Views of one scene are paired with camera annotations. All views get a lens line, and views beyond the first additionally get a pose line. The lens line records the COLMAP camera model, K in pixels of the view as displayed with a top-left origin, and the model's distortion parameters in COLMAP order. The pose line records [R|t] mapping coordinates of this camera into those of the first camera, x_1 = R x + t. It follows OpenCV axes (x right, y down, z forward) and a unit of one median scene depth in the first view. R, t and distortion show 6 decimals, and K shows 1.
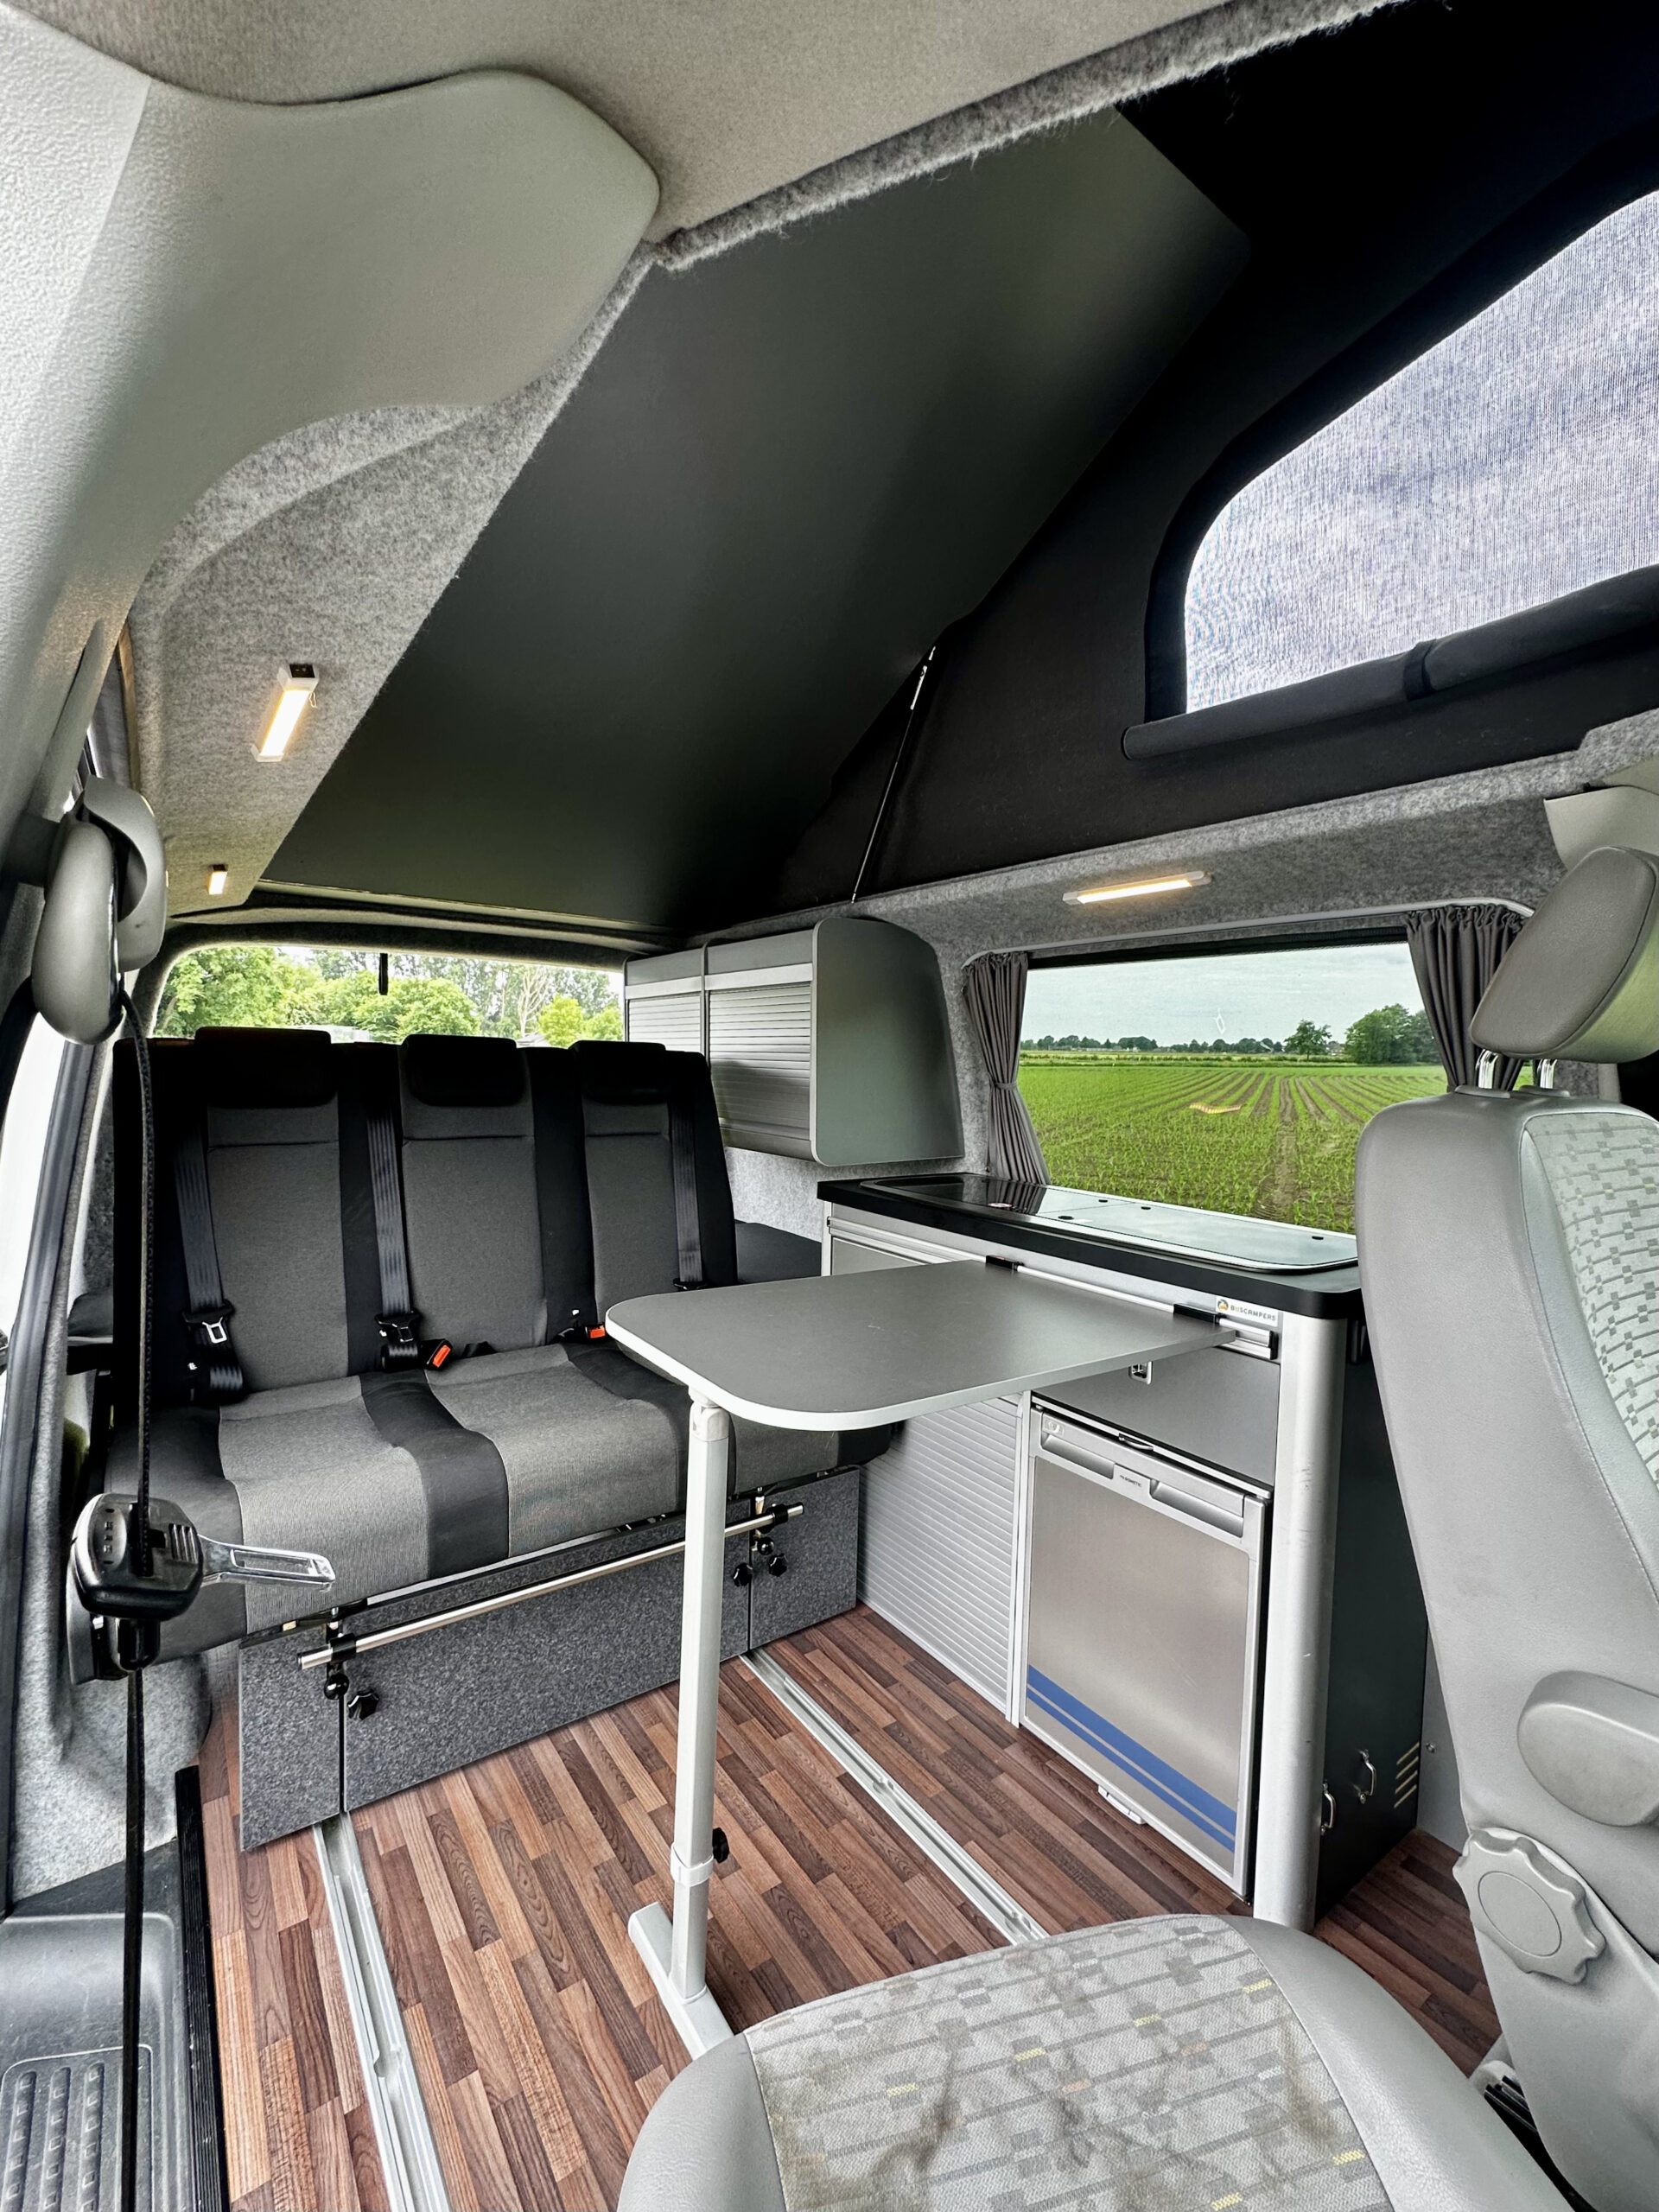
lens RADIAL K [[940.7, 0, 829.5], [0, 940.7, 1106.0], [0, 0, 1]] dist [-0.001779, -0.000251]
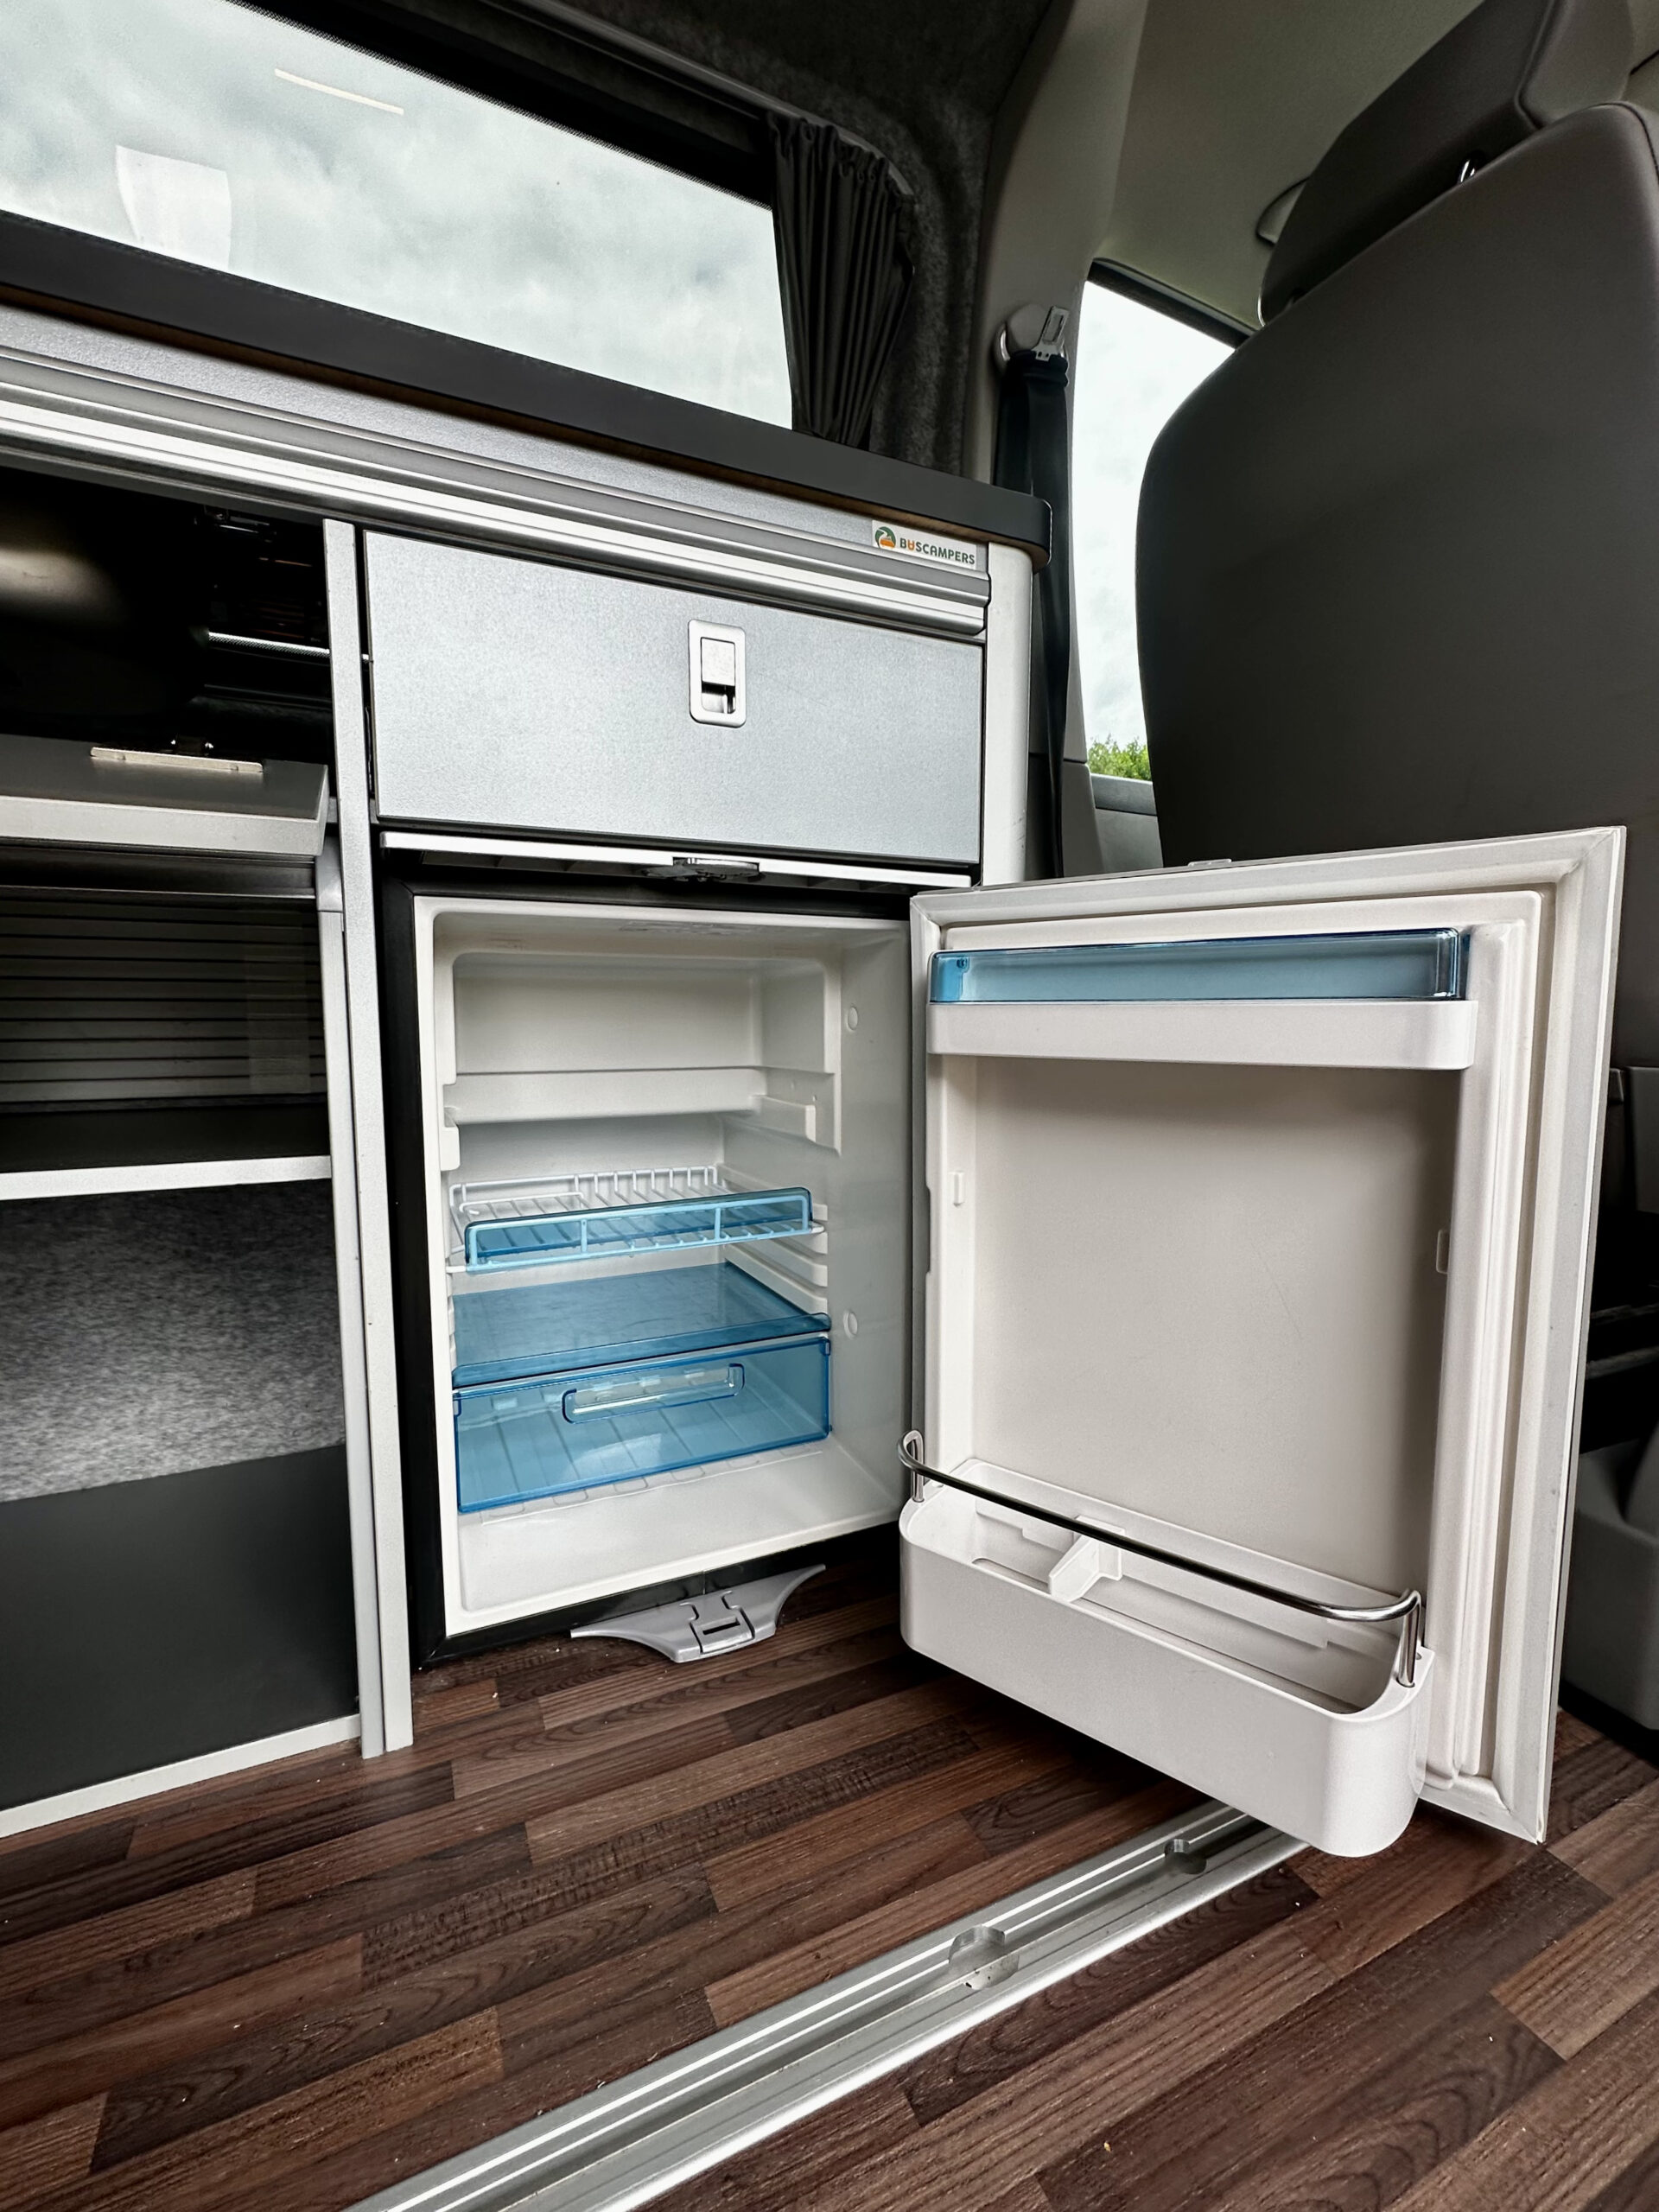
lens RADIAL K [[940.7, 0, 829.5], [0, 940.7, 1106.0], [0, 0, 1]] dist [-0.001779, -0.000251]
pose [[0.182480, -0.119713, 0.975894, -0.100380], [0.054592, 0.992262, 0.111513, 0.343796], [-0.981693, 0.032928, 0.187604, 0.696447]]
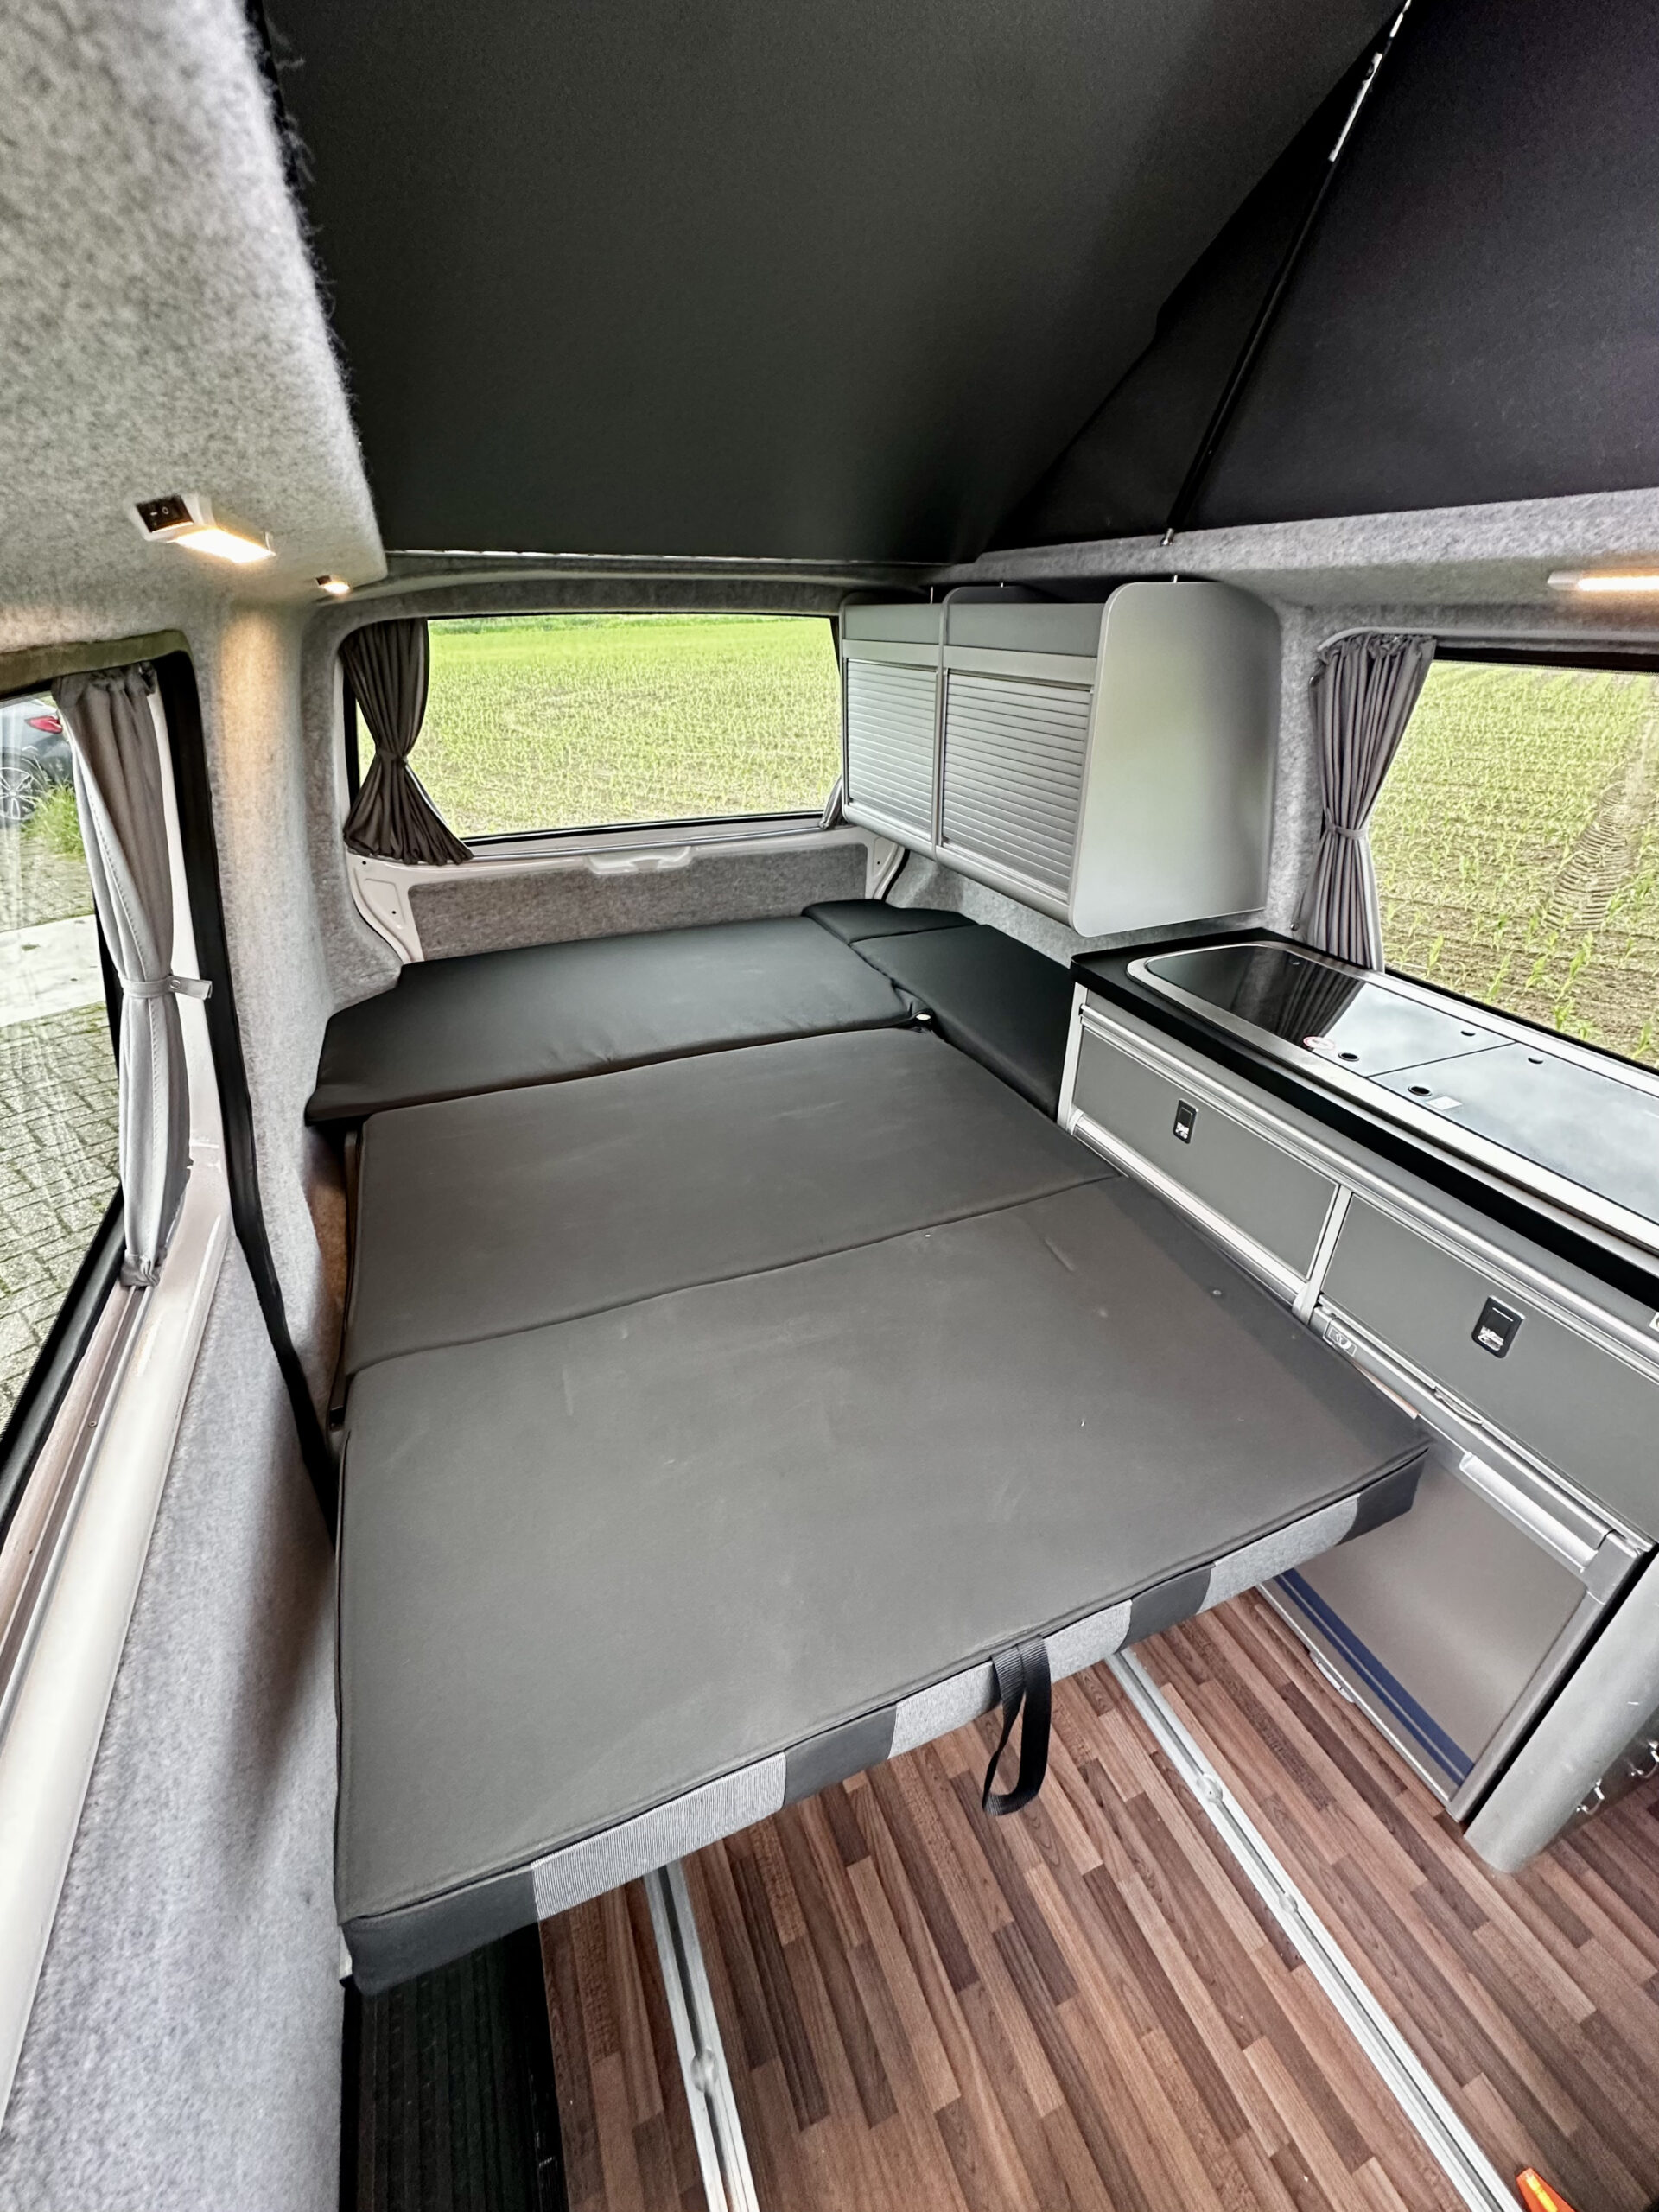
lens RADIAL K [[909.6, 0, 829.5], [0, 909.6, 1106.0], [0, 0, 1]] dist [-0.002863, -0.000490]
pose [[0.973069, 0.091854, -0.211425, -0.046342], [0.009626, 0.900189, 0.435393, -0.175543], [0.230315, -0.425702, 0.875061, 0.247215]]
